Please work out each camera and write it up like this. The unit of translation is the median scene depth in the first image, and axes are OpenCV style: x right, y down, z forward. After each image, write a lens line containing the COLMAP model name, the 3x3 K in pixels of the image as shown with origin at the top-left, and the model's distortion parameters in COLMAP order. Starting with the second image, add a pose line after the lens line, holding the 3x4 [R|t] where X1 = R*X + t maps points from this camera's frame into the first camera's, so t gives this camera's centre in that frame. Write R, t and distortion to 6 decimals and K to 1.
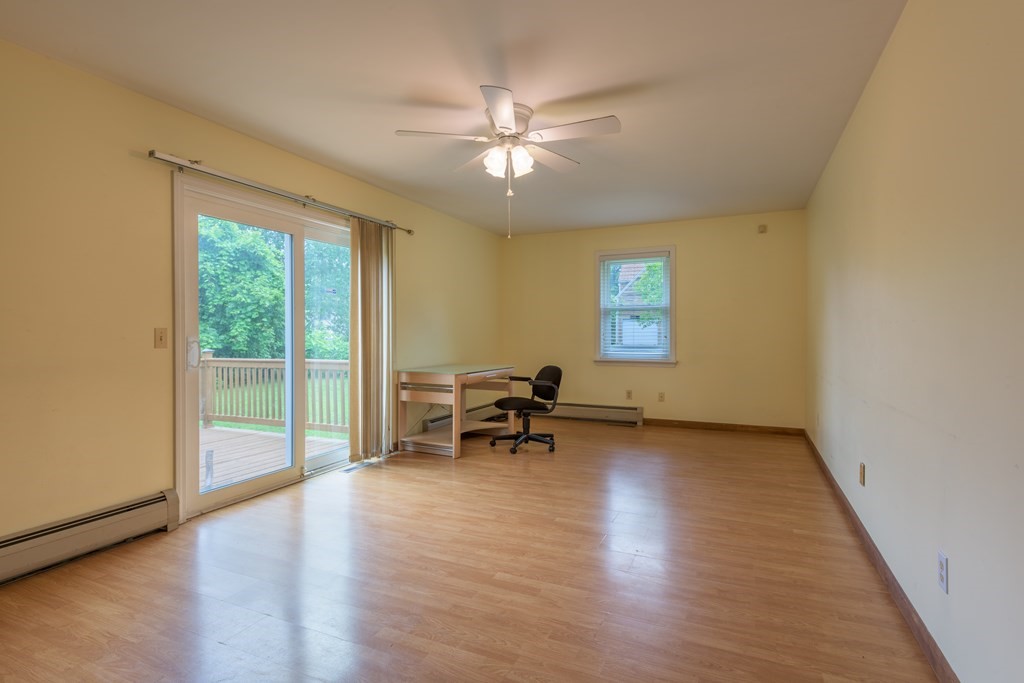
lens RADIAL K [[511.7, 0, 517.5], [0, 511.7, 338.7], [0, 0, 1]] dist [-0.001823, -0.004869]
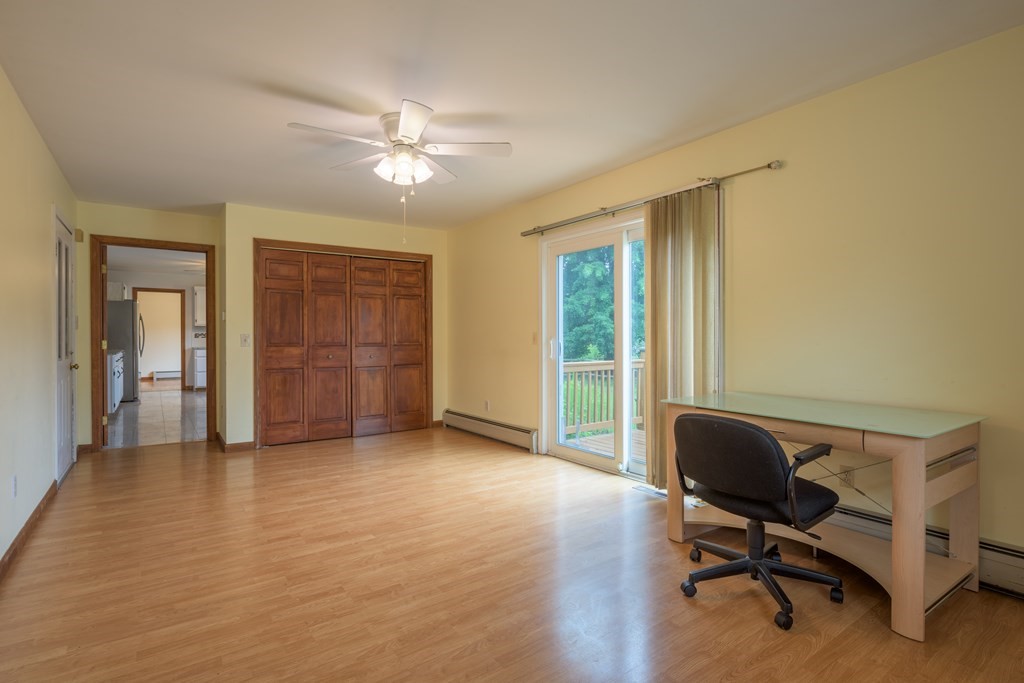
lens RADIAL K [[511.7, 0, 507.6], [0, 511.7, 339.9], [0, 0, 1]] dist [-0.001823, -0.004869]
pose [[-0.518994, 0.012199, -0.854691, 0.850859], [-0.004762, 0.999841, 0.017162, -0.027581], [0.854765, 0.012977, -0.518853, 1.932162]]
